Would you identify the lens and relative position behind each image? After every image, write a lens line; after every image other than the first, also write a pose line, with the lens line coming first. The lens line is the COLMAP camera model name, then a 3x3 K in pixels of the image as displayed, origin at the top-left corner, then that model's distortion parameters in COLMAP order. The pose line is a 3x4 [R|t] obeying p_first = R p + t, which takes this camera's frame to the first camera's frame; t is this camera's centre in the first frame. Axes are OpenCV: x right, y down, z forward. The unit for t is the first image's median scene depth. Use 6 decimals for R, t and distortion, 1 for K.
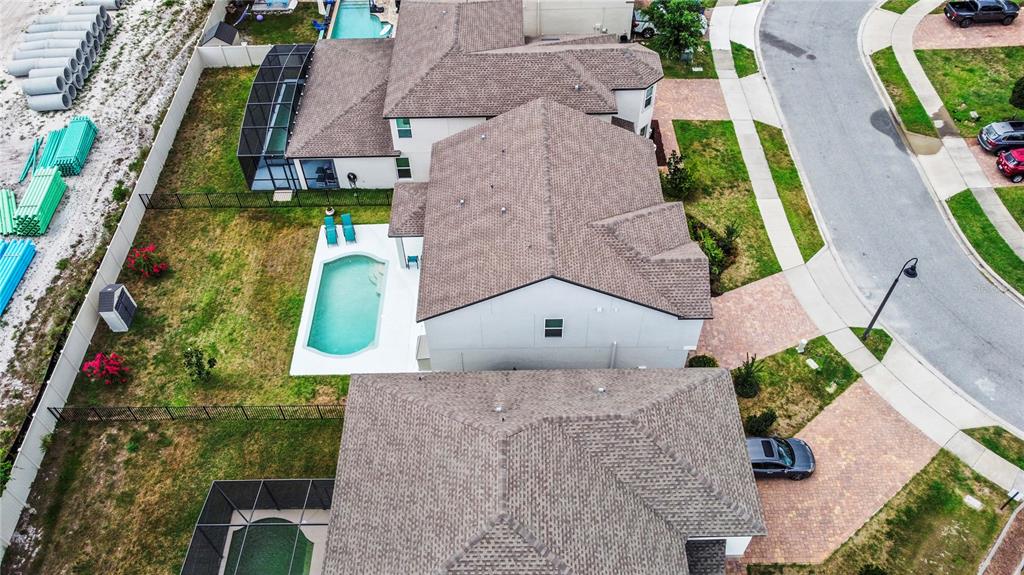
lens RADIAL K [[784.2, 0, 508.1], [0, 784.2, 291.4], [0, 0, 1]] dist [-0.014927, 0.005125]
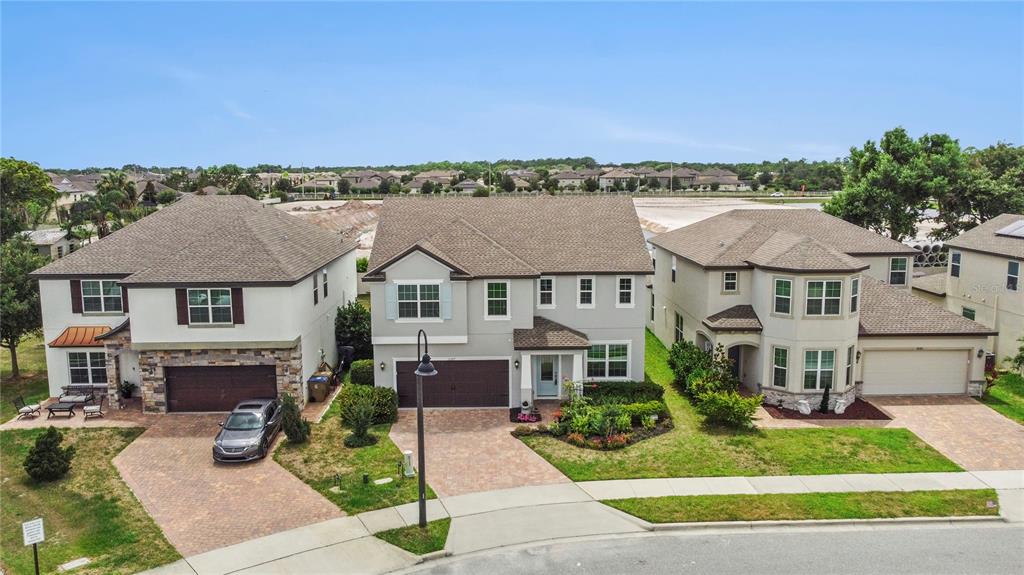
lens RADIAL K [[784.2, 0, 513.9], [0, 784.2, 290.5], [0, 0, 1]] dist [-0.014927, 0.005125]
pose [[0.010609, 0.165285, -0.986189, 0.933321], [-0.755826, 0.647043, 0.100313, -0.149102], [0.654687, 0.744323, 0.131791, 0.792119]]
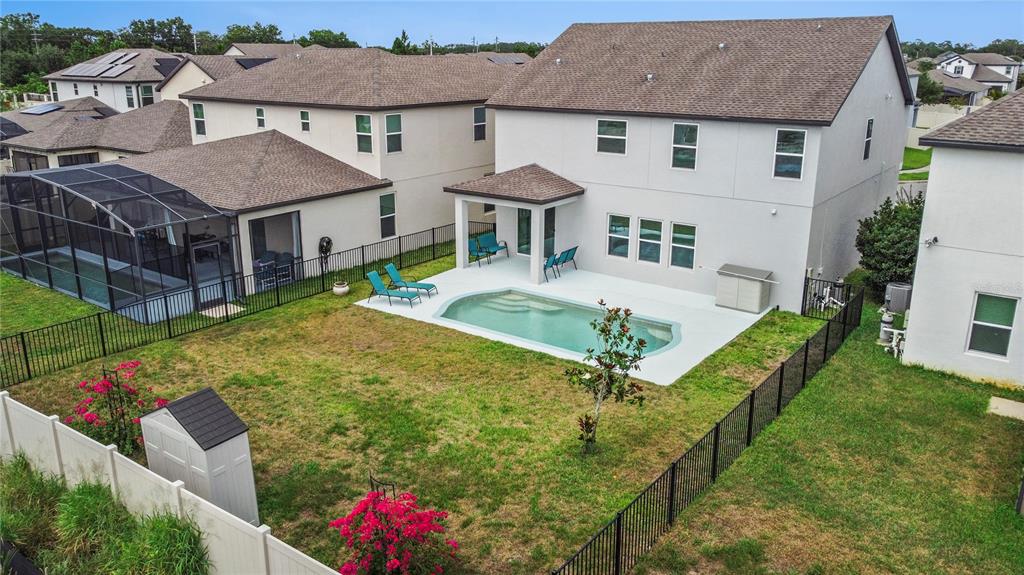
lens RADIAL K [[784.2, 0, 512.8], [0, 784.2, 287.2], [0, 0, 1]] dist [-0.014927, 0.005125]
pose [[0.605030, -0.221876, 0.764663, -0.614746], [0.604368, 0.753209, -0.259646, 0.116479], [-0.518342, 0.619231, 0.589809, 0.674495]]
